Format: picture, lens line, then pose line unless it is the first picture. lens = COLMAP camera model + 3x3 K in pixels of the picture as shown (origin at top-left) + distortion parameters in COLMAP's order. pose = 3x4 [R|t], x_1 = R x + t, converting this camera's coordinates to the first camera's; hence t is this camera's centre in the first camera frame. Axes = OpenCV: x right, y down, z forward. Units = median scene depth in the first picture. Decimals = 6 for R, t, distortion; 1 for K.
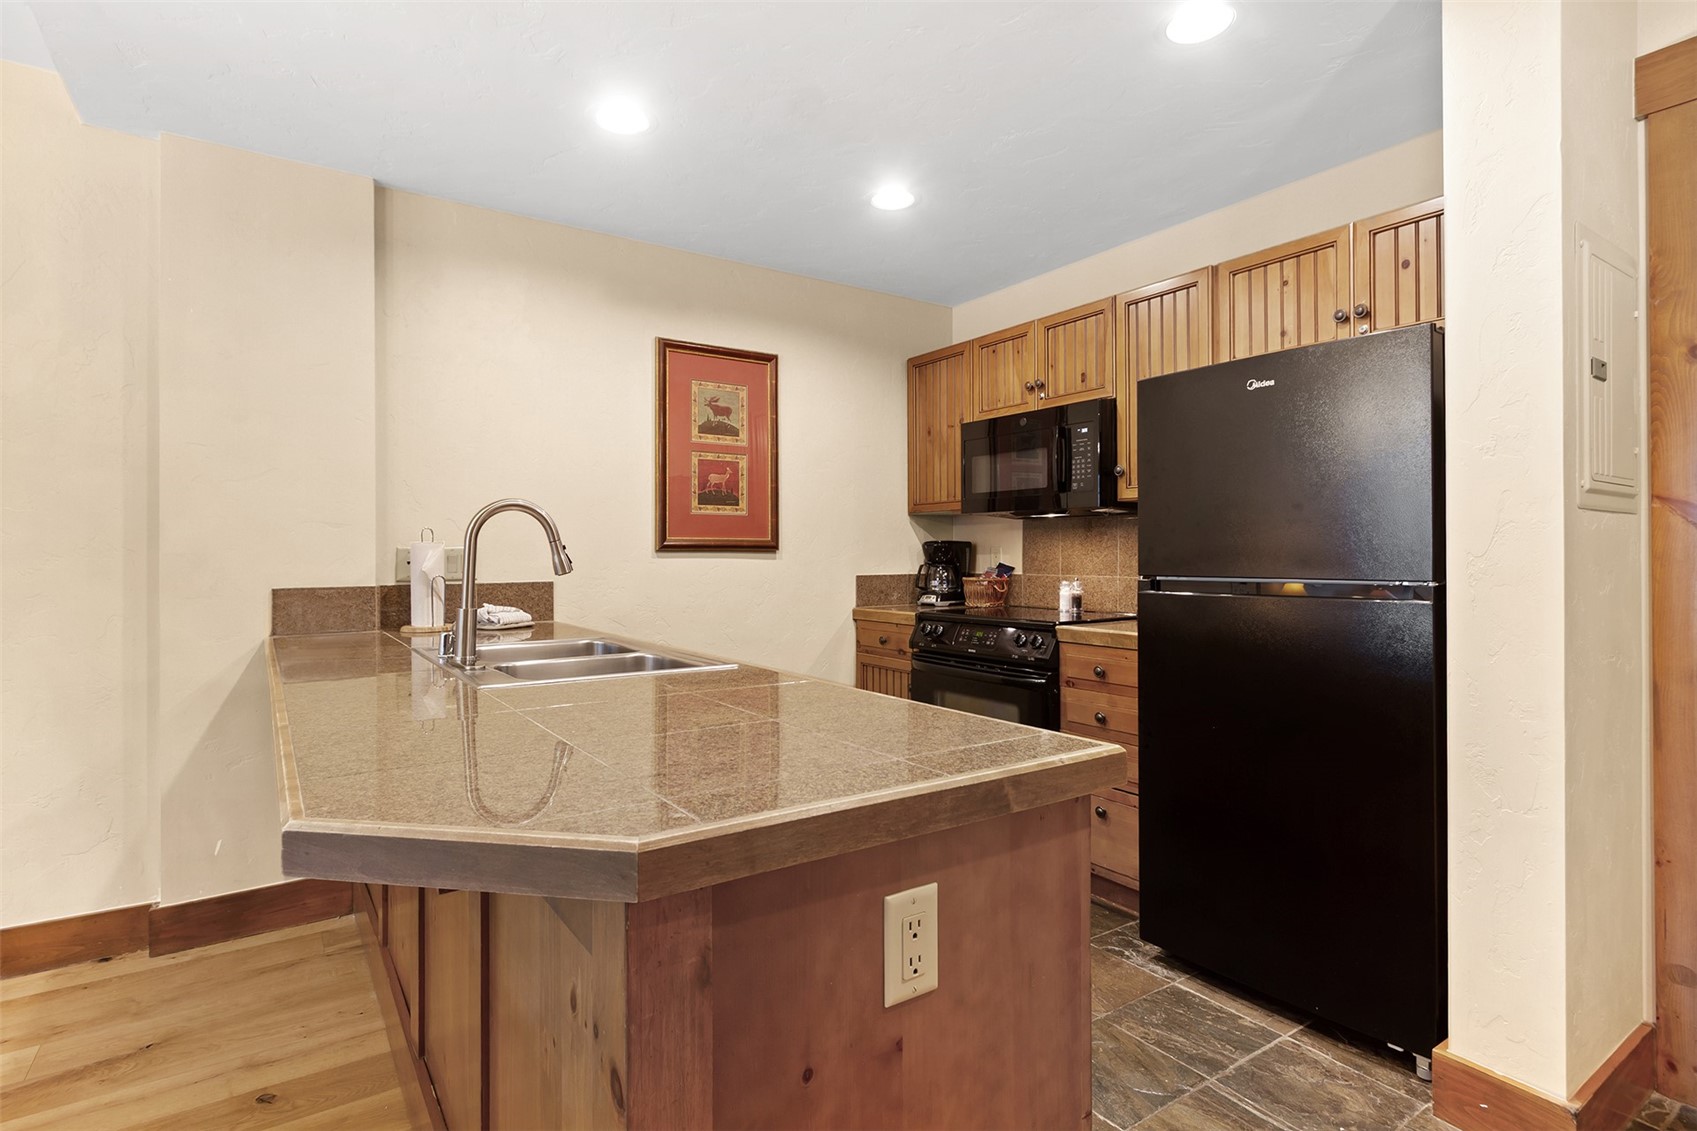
lens RADIAL K [[851.2, 0, 832.0], [0, 851.2, 552.2], [0, 0, 1]] dist [-0.000869, -0.000384]
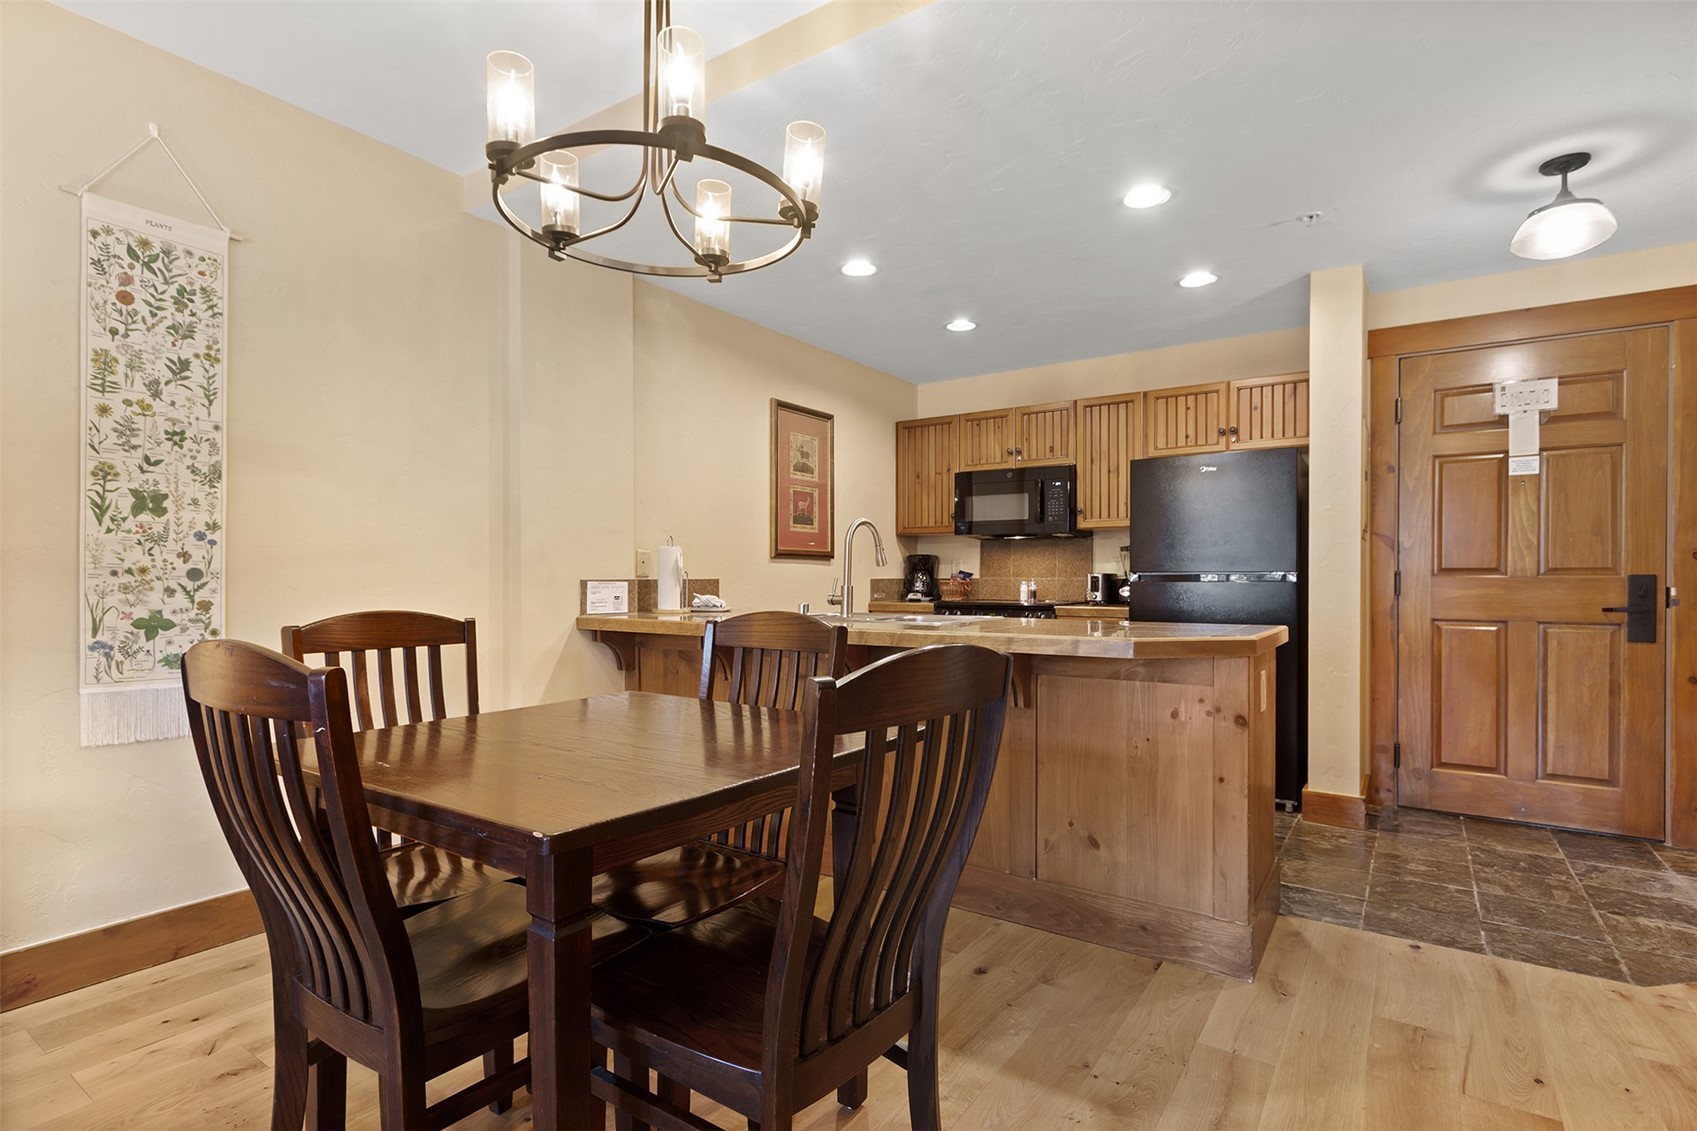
lens RADIAL K [[839.4, 0, 842.5], [0, 839.4, 581.7], [0, 0, 1]] dist [0.004317, 0.000100]
pose [[0.929901, 0.002164, 0.367803, -0.567688], [-0.004432, 0.999976, 0.005321, 0.028102], [-0.367782, -0.006578, 0.929889, -0.264720]]
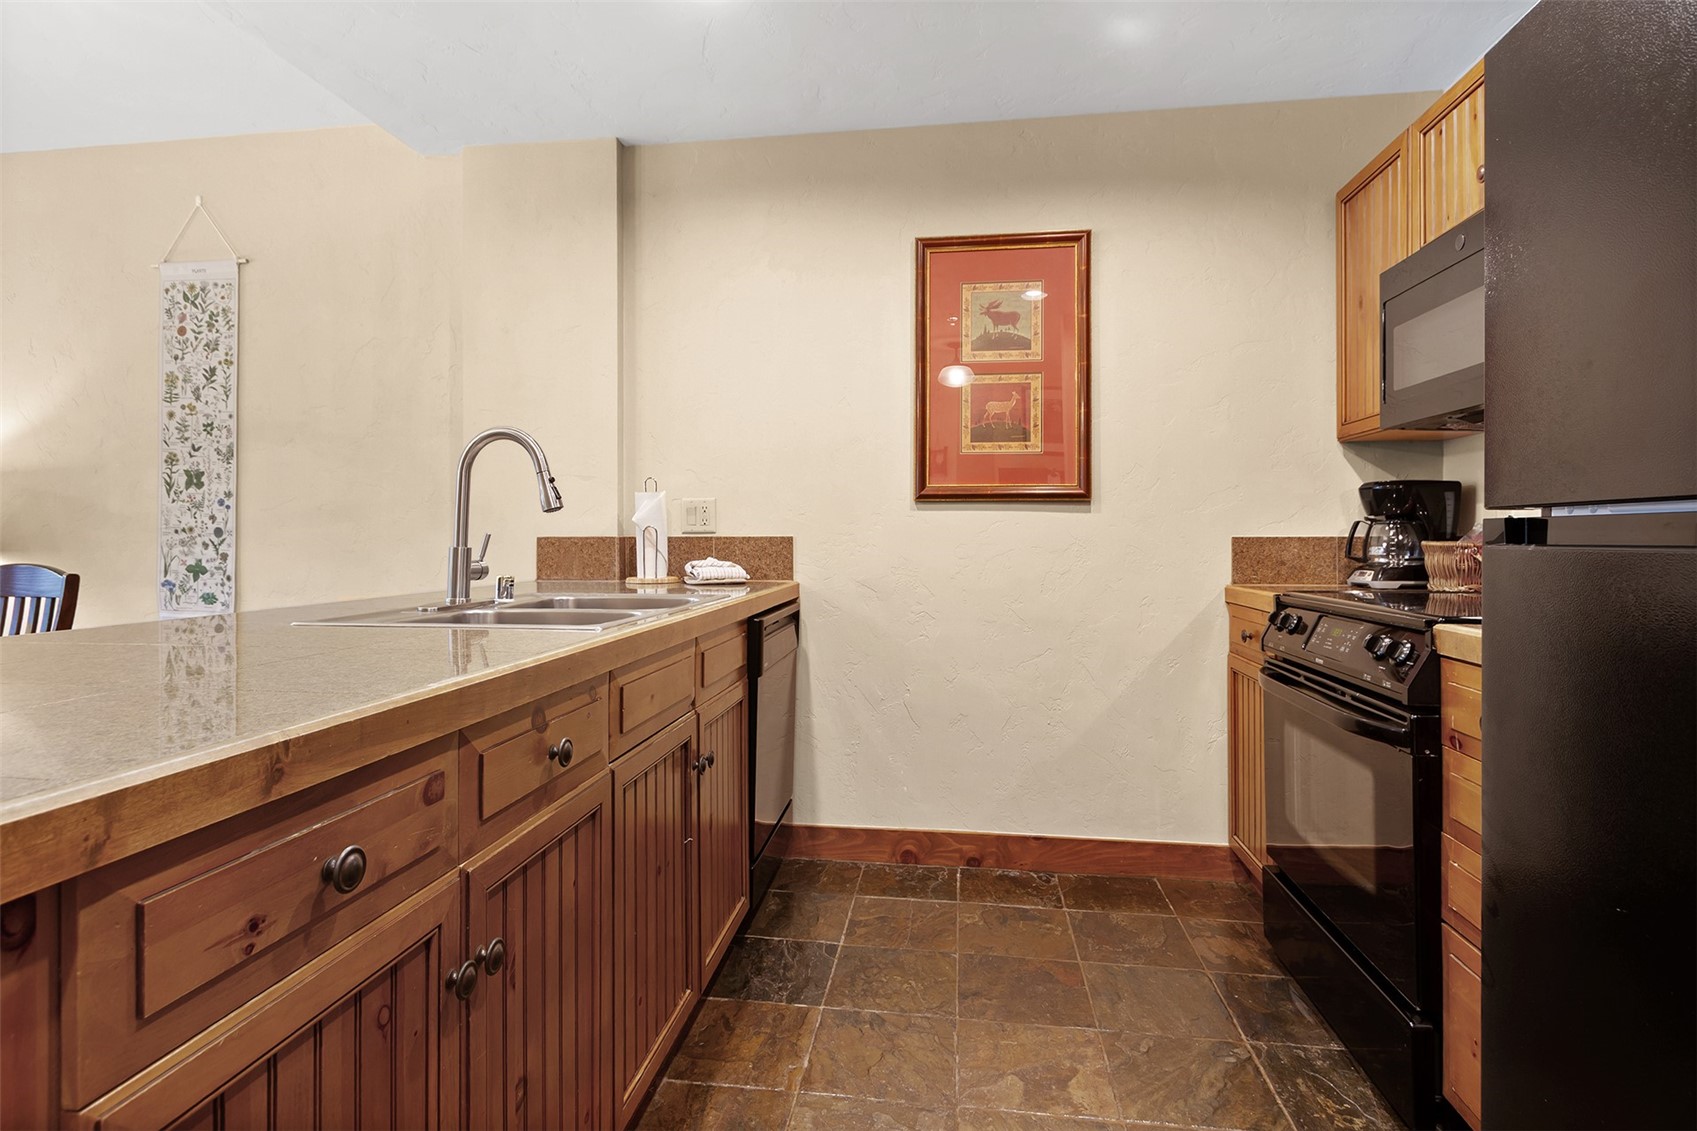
lens RADIAL K [[877.5, 0, 837.8], [0, 877.5, 538.2], [0, 0, 1]] dist [0.001847, -0.000006]
pose [[0.742344, 0.005482, -0.669996, 0.290664], [-0.001917, 0.999980, 0.006058, 0.027519], [0.670016, -0.003213, 0.742340, 0.313985]]
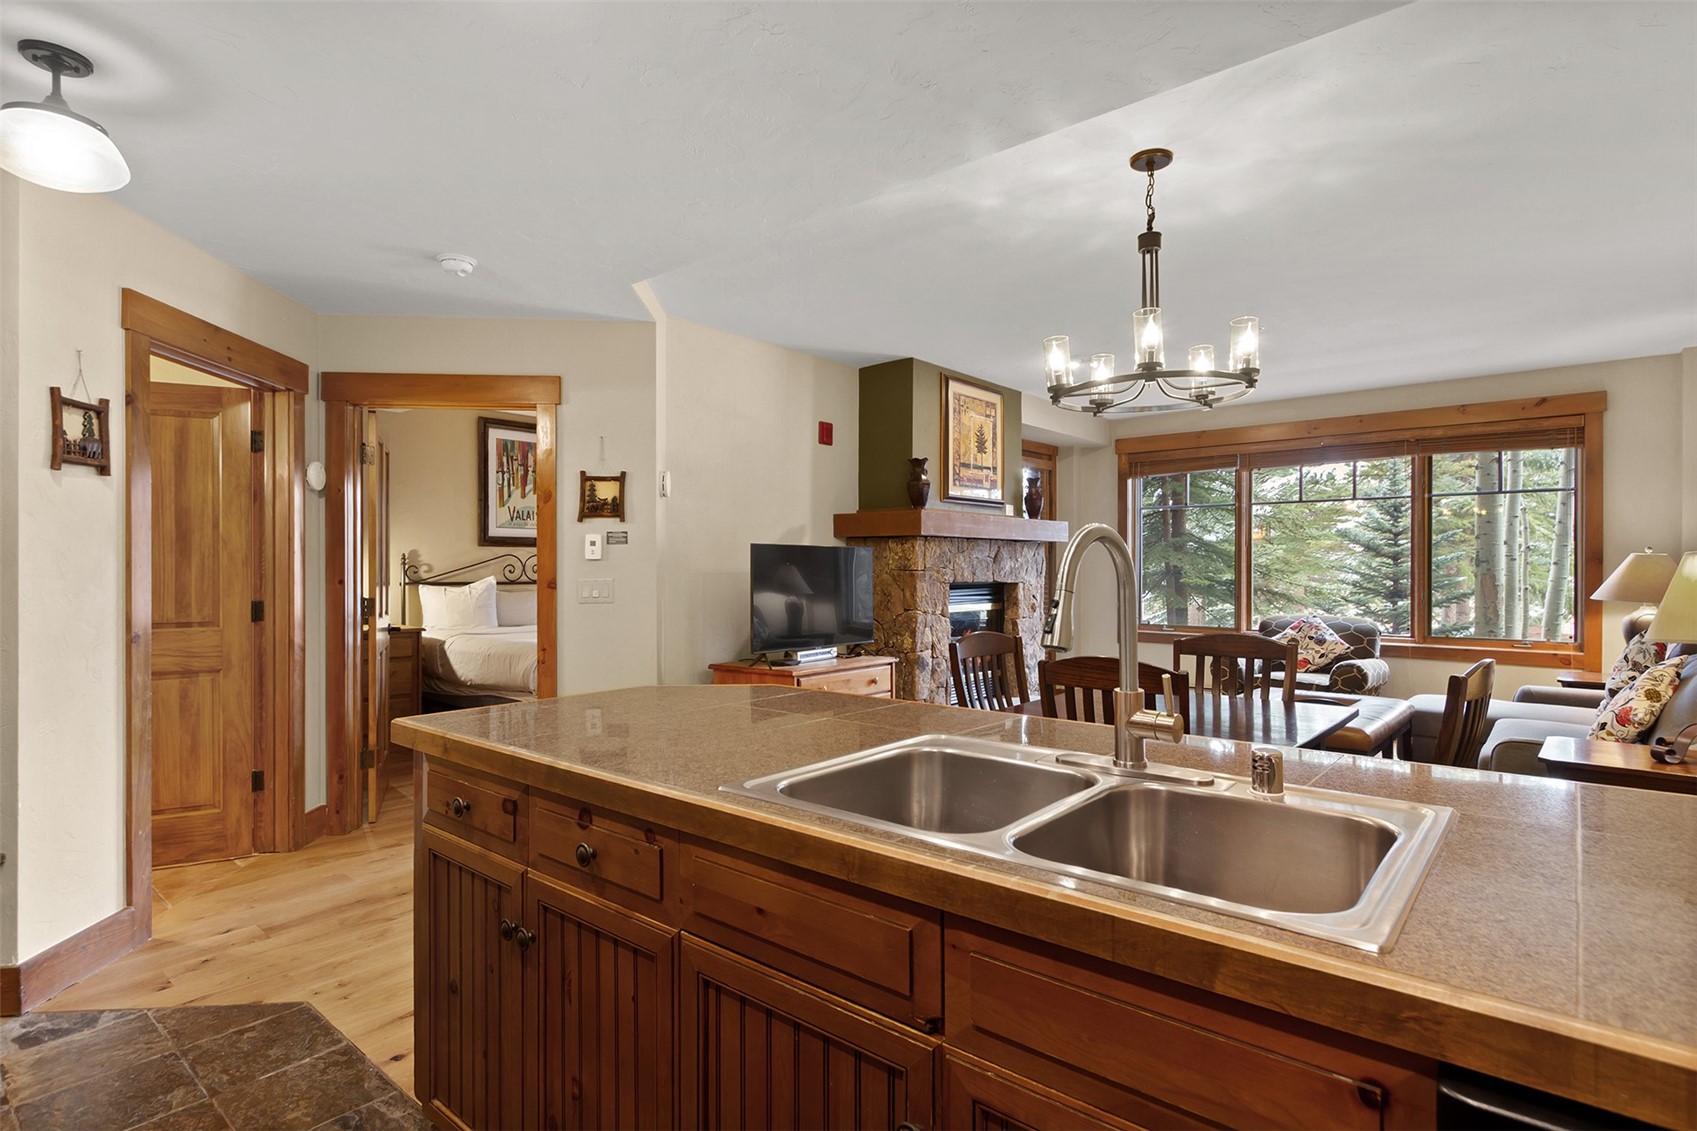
lens RADIAL K [[864.5, 0, 835.2], [0, 864.5, 569.5], [0, 0, 1]] dist [-0.003227, -0.000591]
pose [[-0.965708, 0.005165, -0.259578, -0.011141], [0.004930, 0.999987, 0.001554, -0.018259], [0.259582, 0.000221, -0.965721, 0.888954]]
